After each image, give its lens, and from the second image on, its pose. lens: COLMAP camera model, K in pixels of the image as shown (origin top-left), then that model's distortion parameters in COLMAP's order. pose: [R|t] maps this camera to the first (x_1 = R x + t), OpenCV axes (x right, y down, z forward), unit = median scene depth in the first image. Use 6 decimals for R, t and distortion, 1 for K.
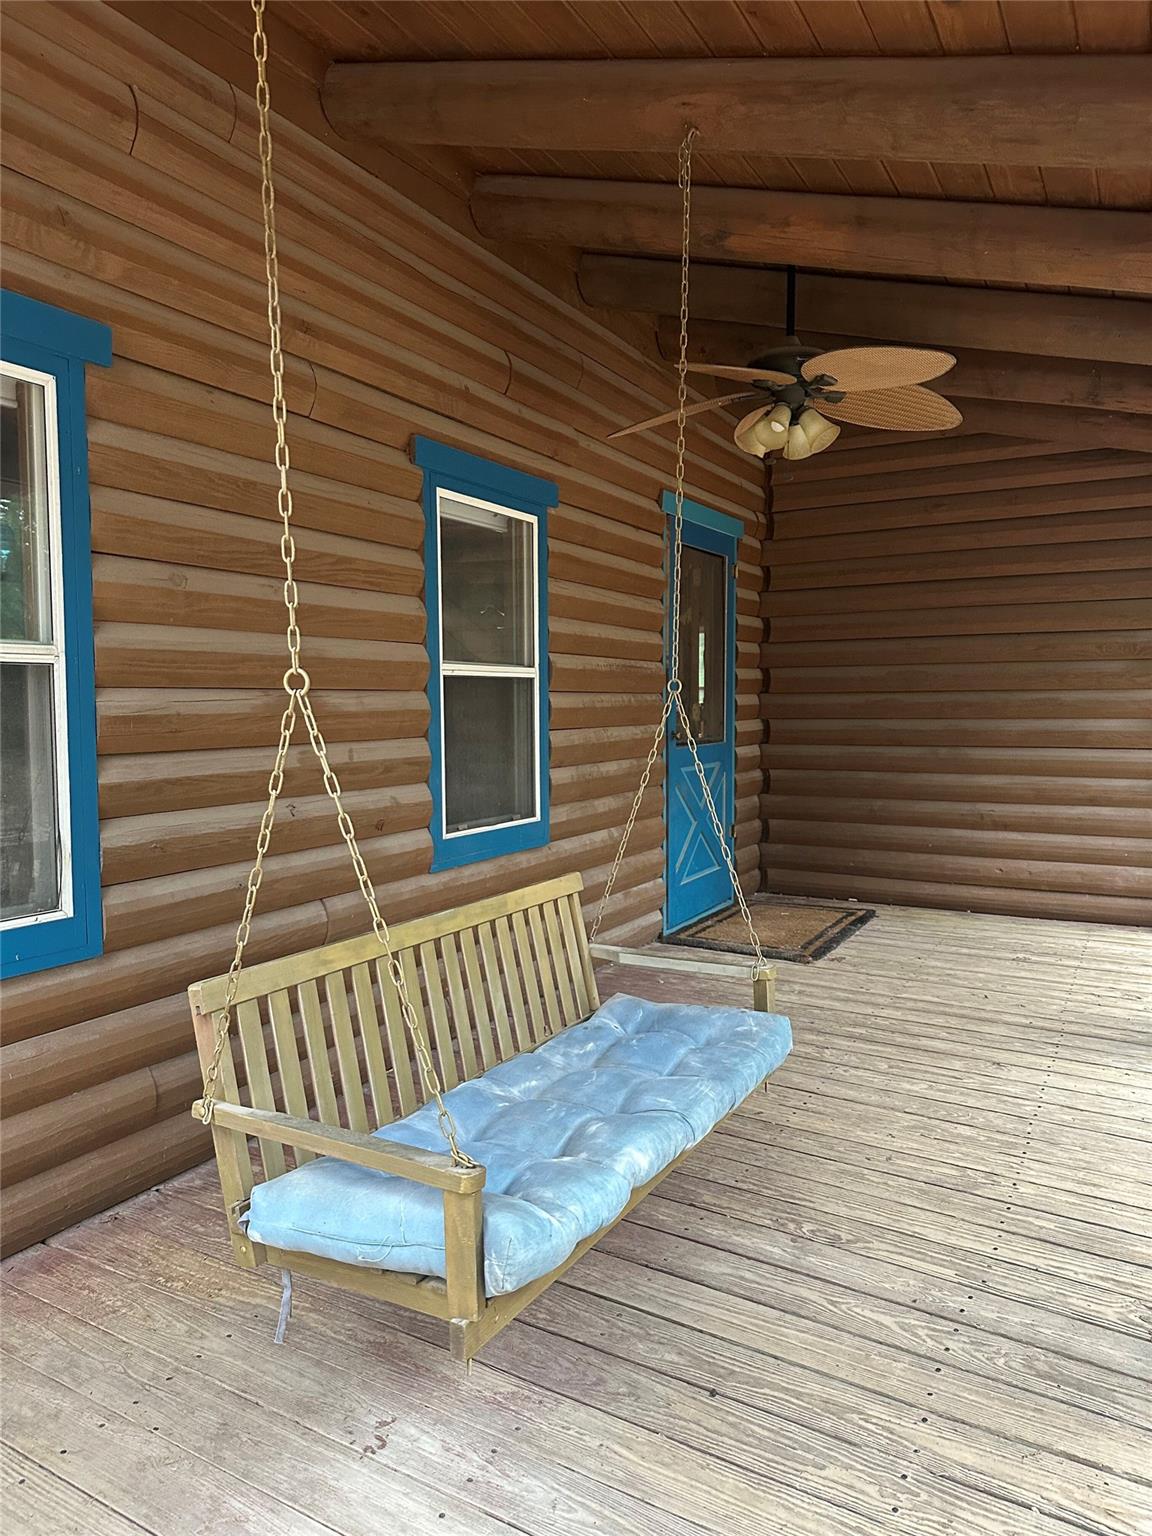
lens RADIAL K [[1068.5, 0, 568.7], [0, 1068.5, 767.8], [0, 0, 1]] dist [0.007865, -0.000668]
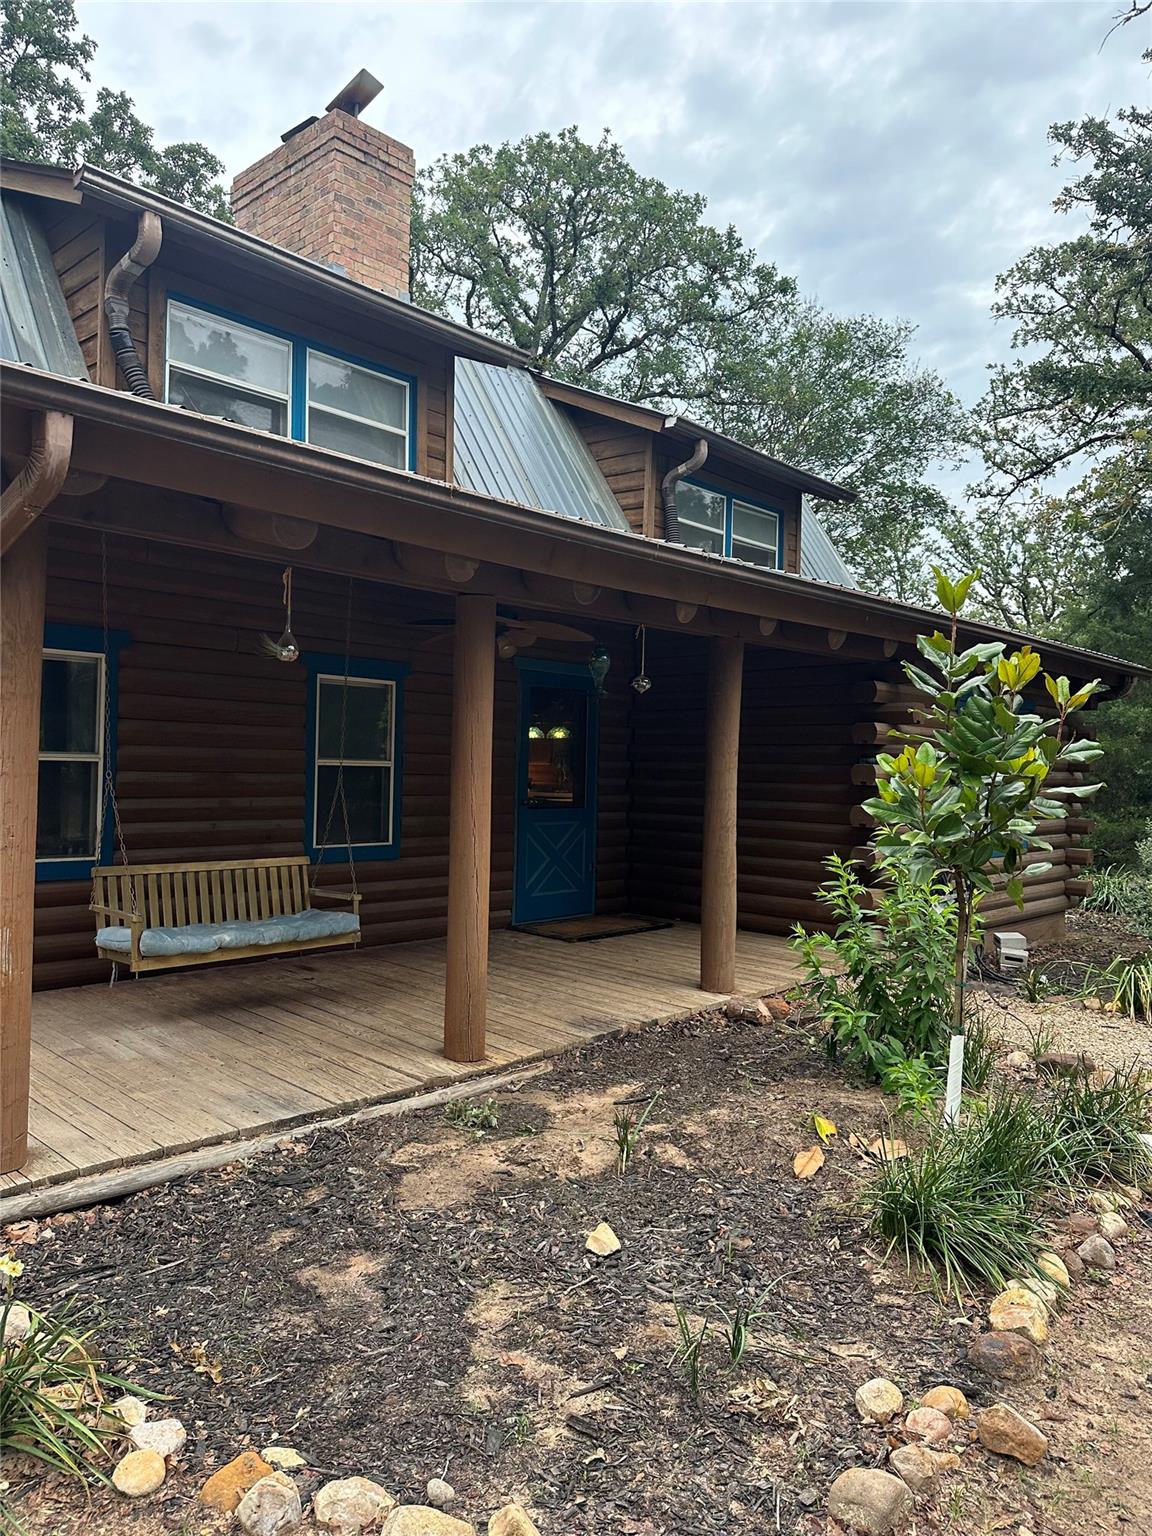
lens RADIAL K [[1068.5, 0, 581.2], [0, 1068.5, 769.6], [0, 0, 1]] dist [0.007865, -0.000668]
pose [[0.969782, 0.026311, -0.242550, 0.840629], [-0.041811, 0.997383, -0.058980, 0.017984], [0.240363, 0.067339, 0.968344, -0.811654]]
